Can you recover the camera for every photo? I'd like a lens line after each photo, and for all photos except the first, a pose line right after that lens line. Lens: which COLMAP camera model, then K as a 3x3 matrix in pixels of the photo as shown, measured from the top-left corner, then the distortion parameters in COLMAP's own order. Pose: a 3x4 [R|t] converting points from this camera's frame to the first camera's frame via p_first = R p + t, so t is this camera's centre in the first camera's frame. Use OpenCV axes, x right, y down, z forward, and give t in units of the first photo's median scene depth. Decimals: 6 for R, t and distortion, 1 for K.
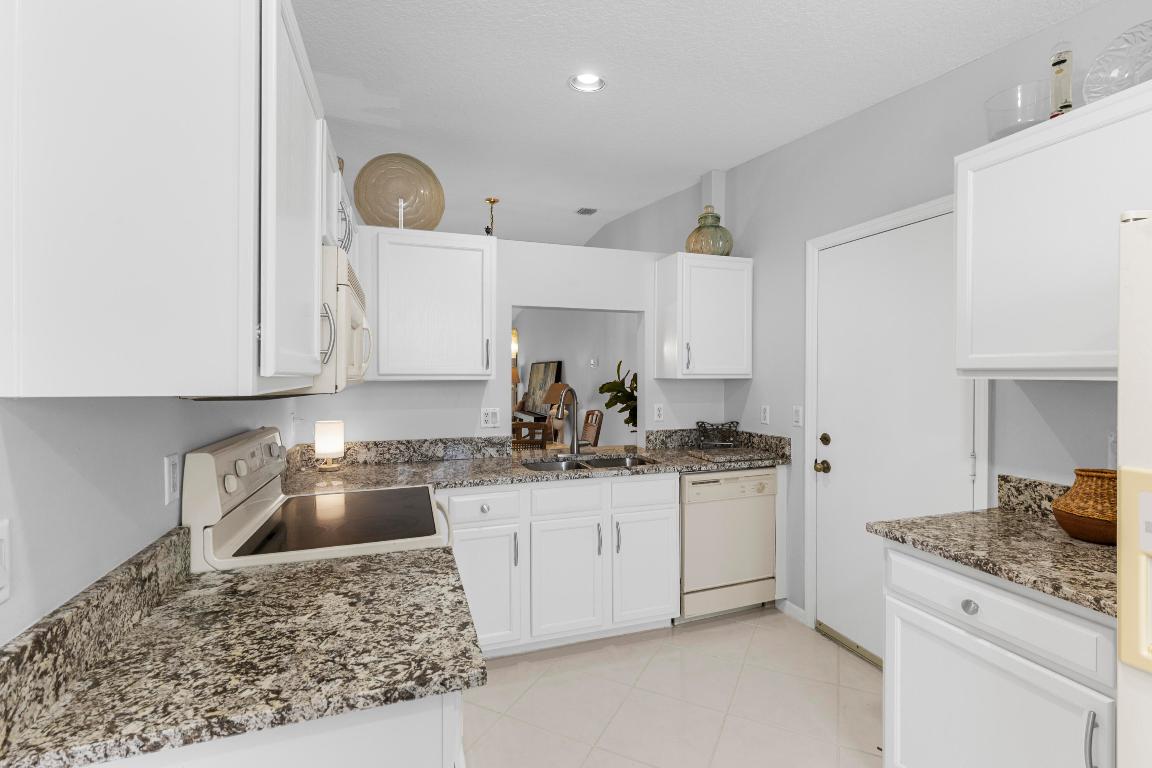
lens RADIAL K [[517.2, 0, 579.1], [0, 517.2, 376.5], [0, 0, 1]] dist [0.007504, -0.003266]
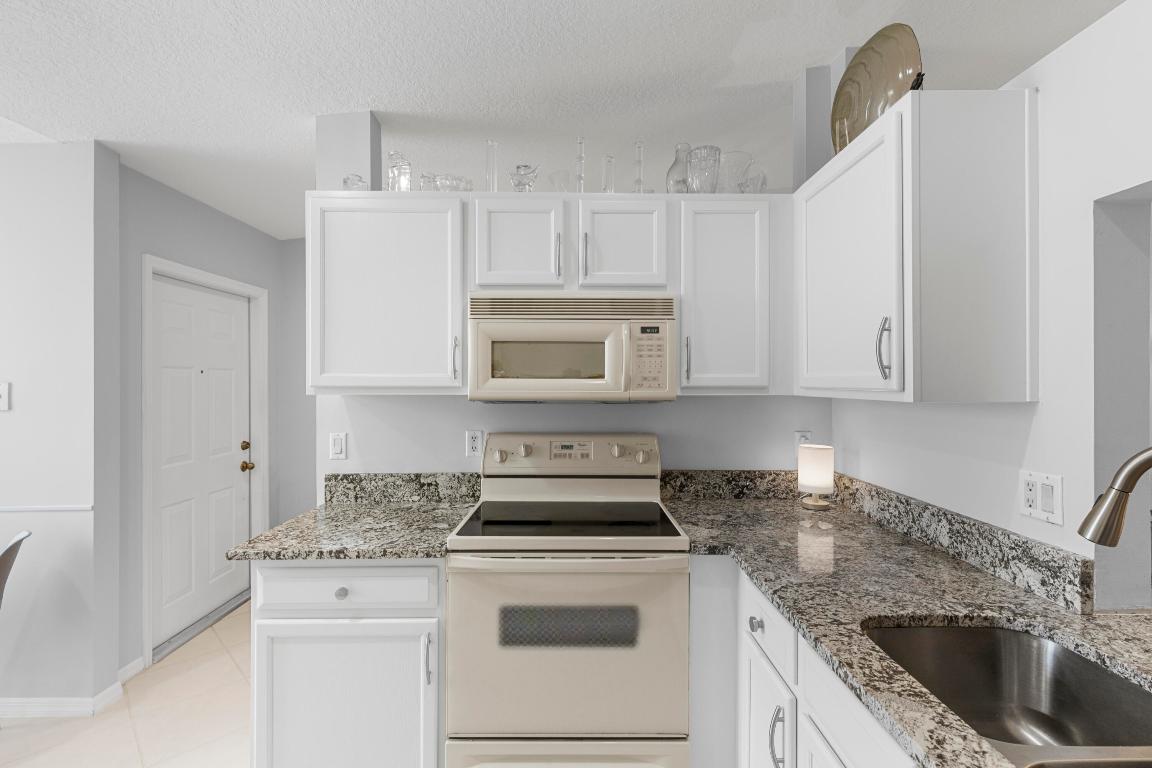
lens RADIAL K [[517.2, 0, 577.1], [0, 517.2, 382.2], [0, 0, 1]] dist [0.007504, -0.003266]
pose [[-0.305427, 0.002110, -0.952213, 0.351919], [-0.007966, 0.999957, 0.004771, -0.009796], [0.952182, 0.009042, -0.305397, 0.827483]]
